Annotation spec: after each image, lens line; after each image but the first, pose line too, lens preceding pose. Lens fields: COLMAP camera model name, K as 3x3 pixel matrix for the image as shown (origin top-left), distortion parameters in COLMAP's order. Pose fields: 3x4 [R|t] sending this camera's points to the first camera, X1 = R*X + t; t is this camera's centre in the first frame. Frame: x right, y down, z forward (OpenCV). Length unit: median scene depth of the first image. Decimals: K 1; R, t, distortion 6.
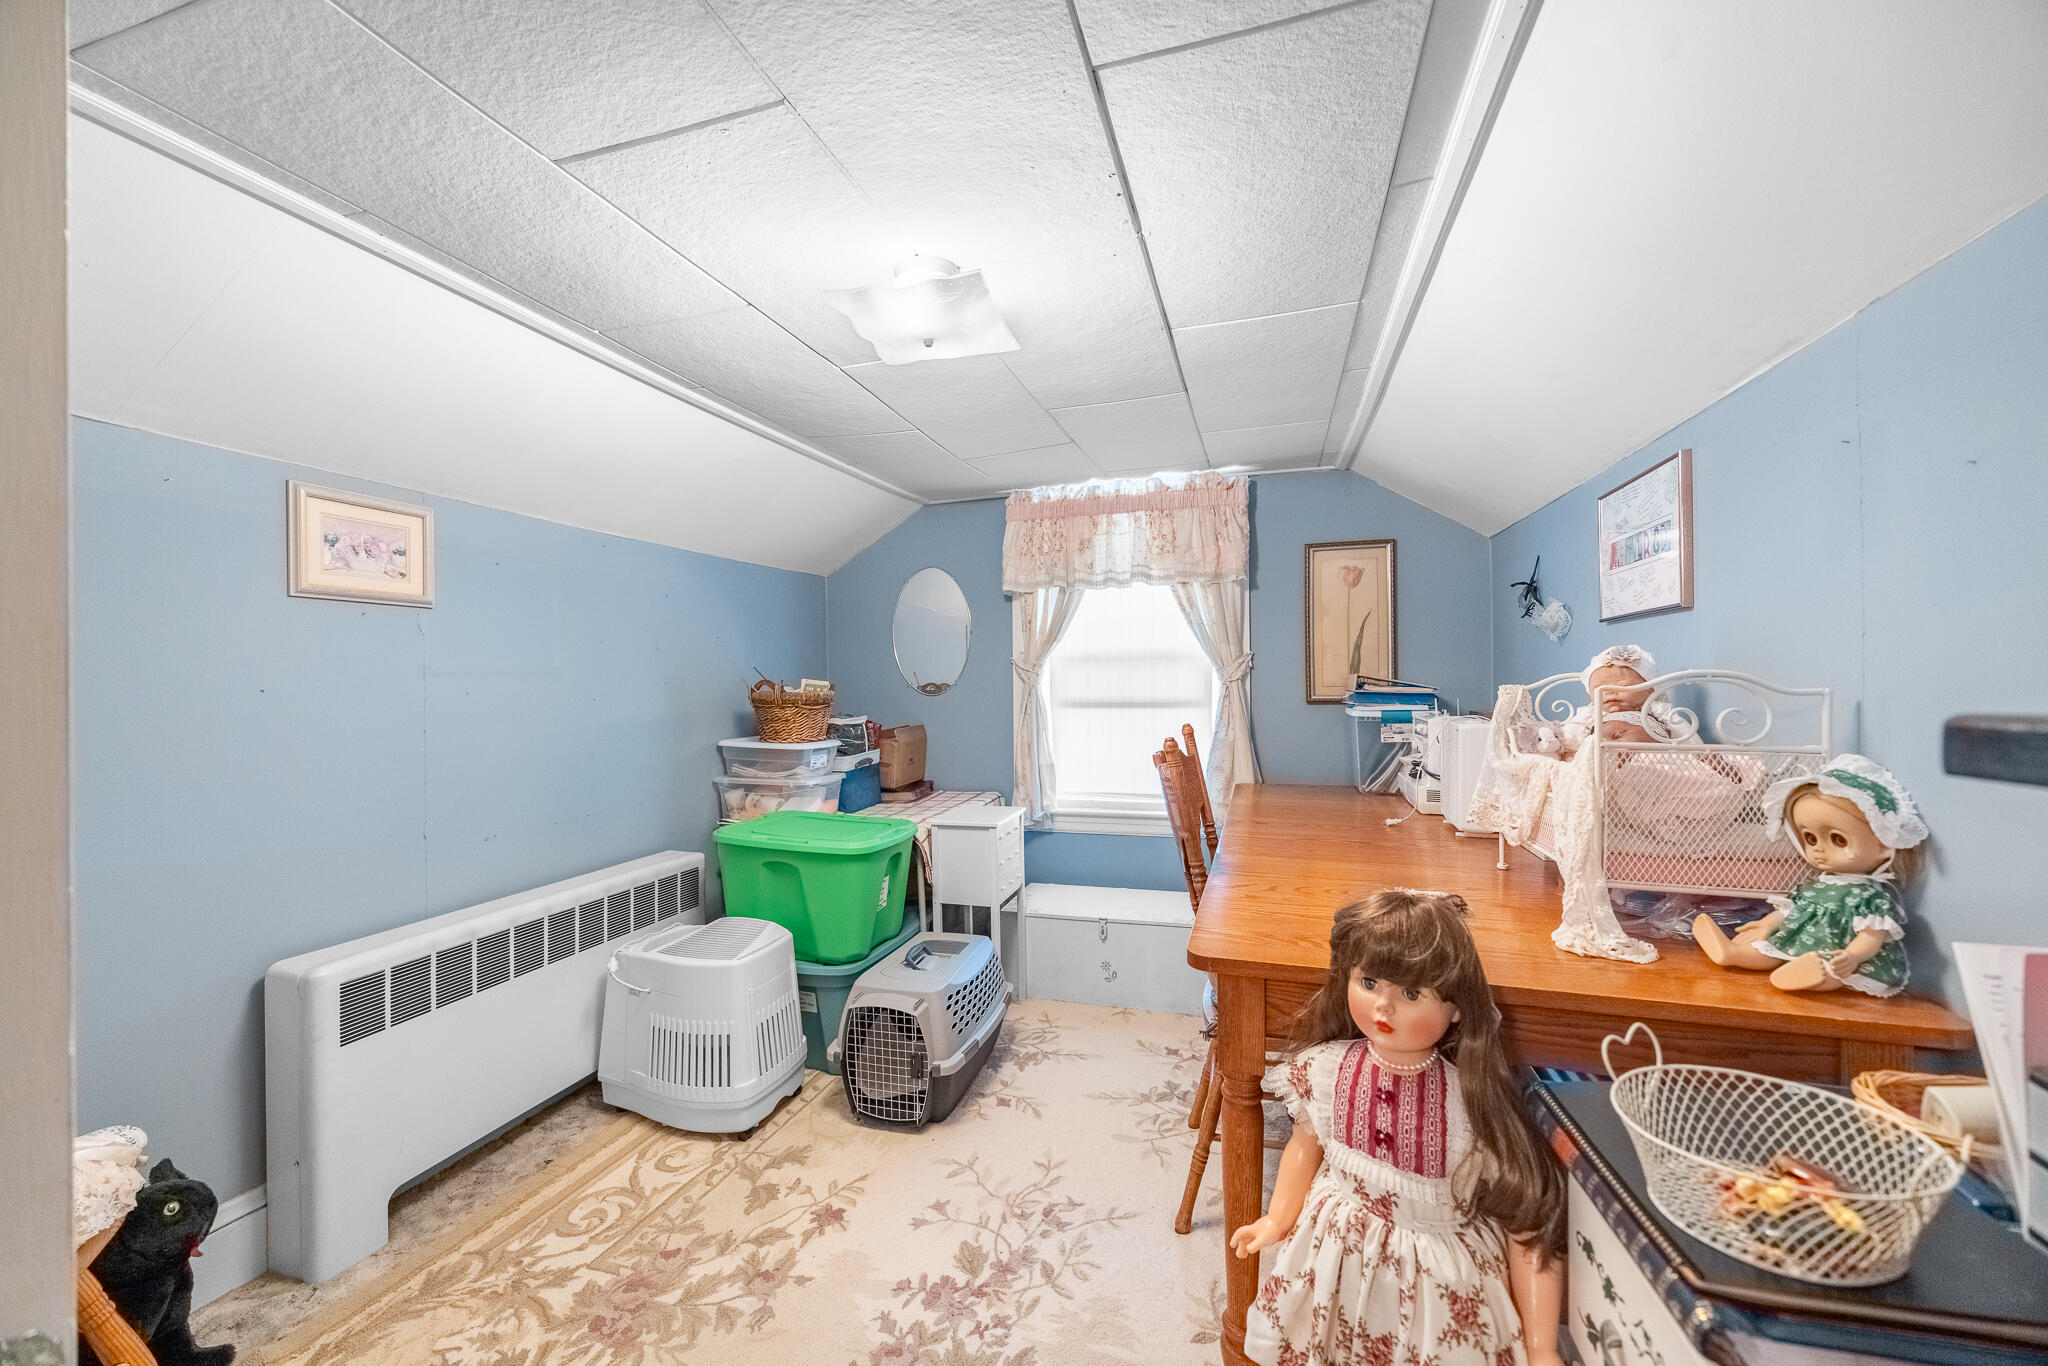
lens RADIAL K [[794.5, 0, 1021.2], [0, 794.5, 687.2], [0, 0, 1]] dist [-0.001625, -0.000863]
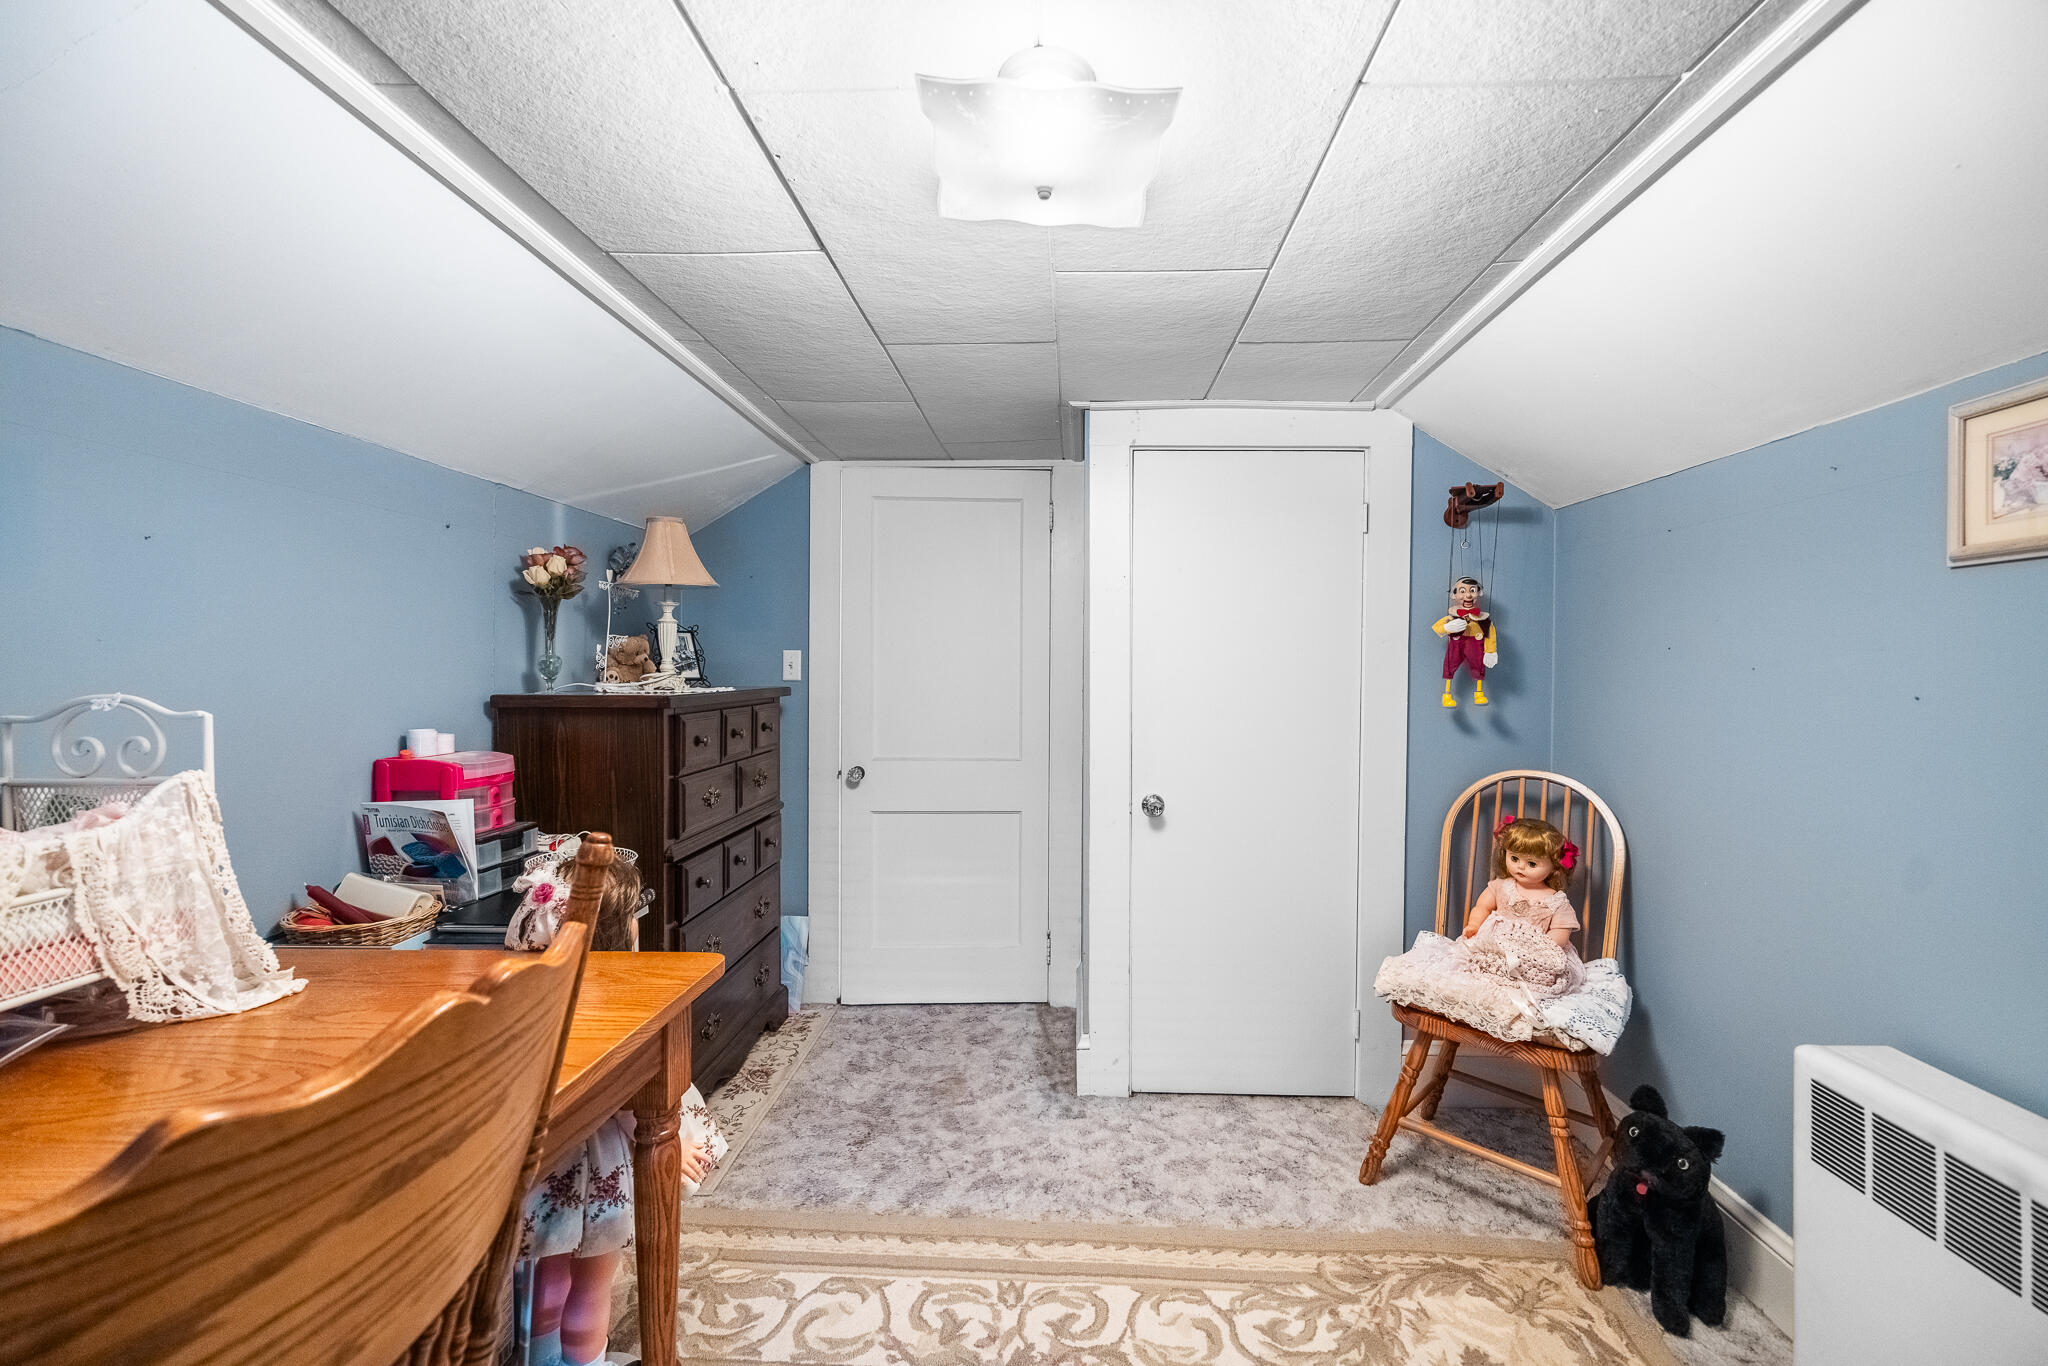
lens RADIAL K [[794.5, 0, 1021.2], [0, 794.5, 687.2], [0, 0, 1]] dist [-0.001625, -0.000863]
pose [[-0.965904, 0.005541, -0.258843, 0.078369], [0.000598, 0.999816, 0.019170, -0.021019], [0.258902, 0.018362, -0.965729, 1.456348]]
